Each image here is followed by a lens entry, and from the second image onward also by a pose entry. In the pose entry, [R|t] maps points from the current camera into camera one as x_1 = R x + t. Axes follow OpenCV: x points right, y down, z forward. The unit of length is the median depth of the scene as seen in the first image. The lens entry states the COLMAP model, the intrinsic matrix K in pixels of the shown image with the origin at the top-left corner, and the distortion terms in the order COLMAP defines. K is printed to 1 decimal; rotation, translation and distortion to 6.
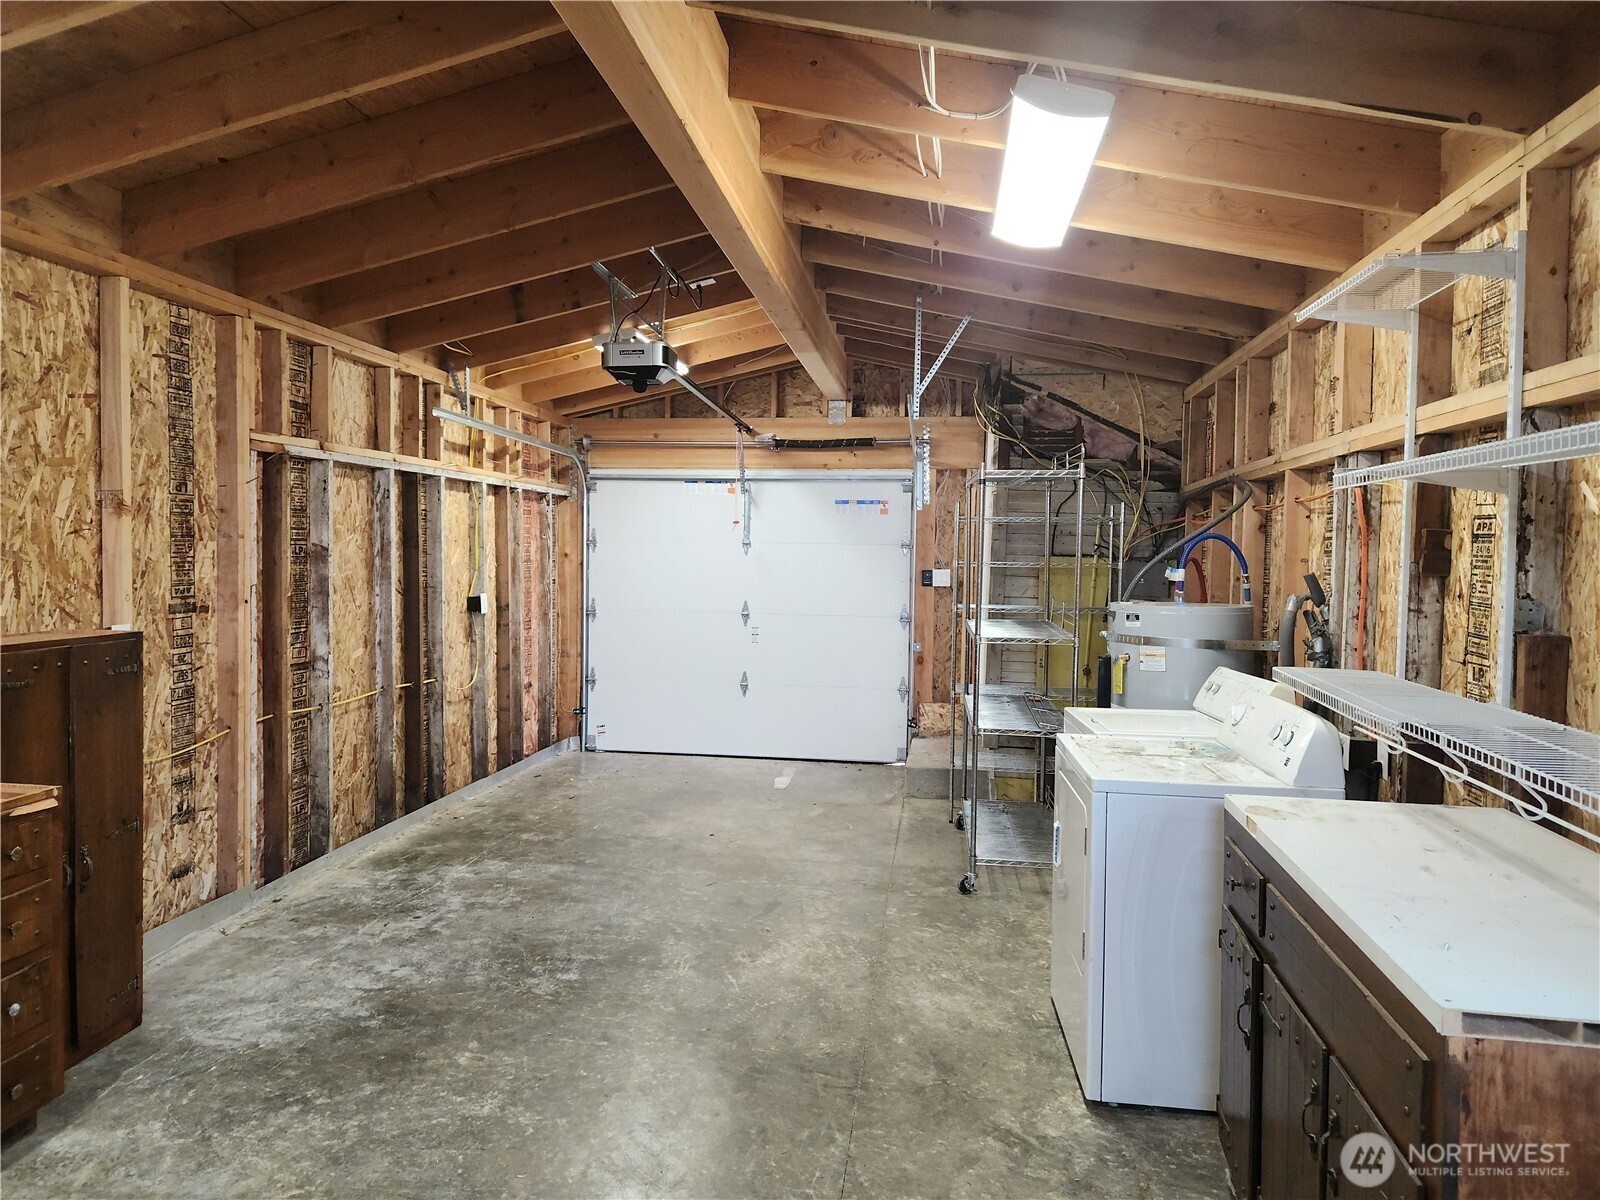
lens RADIAL K [[1083.4, 0, 782.8], [0, 1083.4, 610.3], [0, 0, 1]] dist [0.090879, -0.073250]
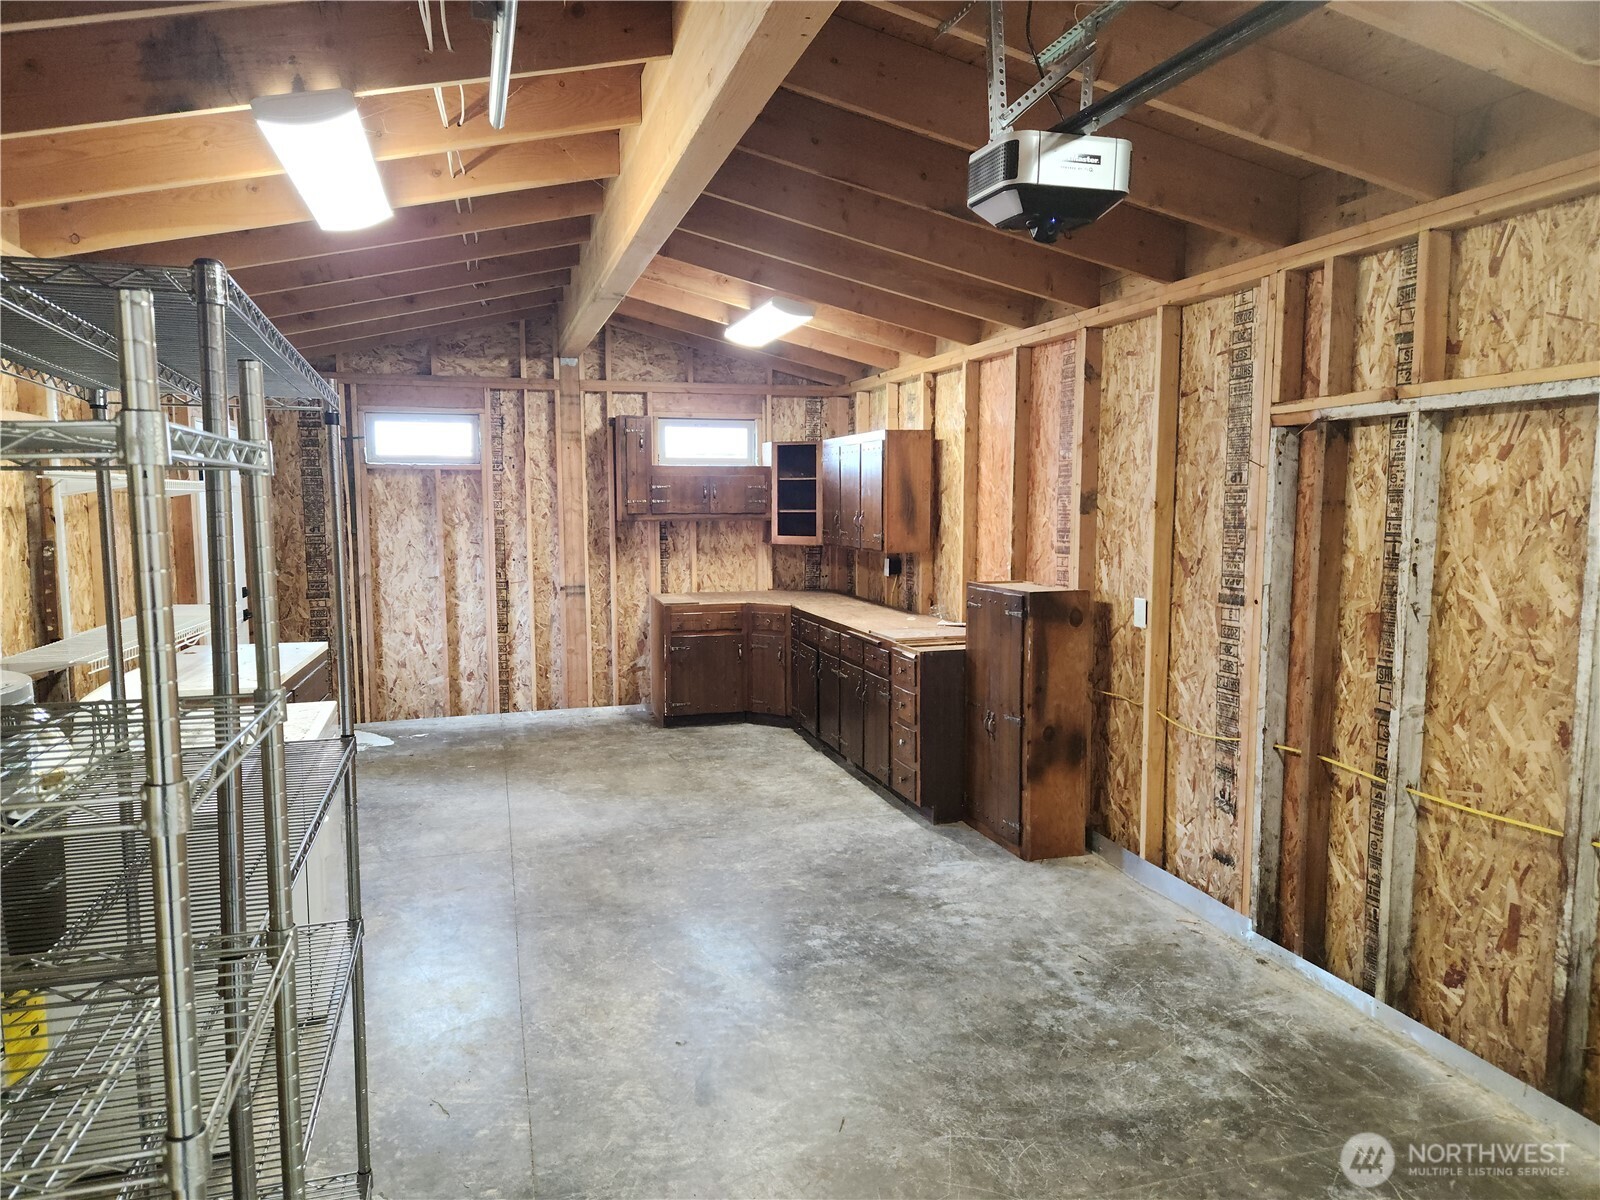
lens RADIAL K [[1083.4, 0, 782.8], [0, 1083.4, 610.3], [0, 0, 1]] dist [0.090879, -0.073250]
pose [[-0.916121, 0.033156, -0.399528, 0.223616], [-0.030377, 0.987968, 0.151645, -0.129841], [0.399749, 0.151062, -0.904091, 1.730403]]
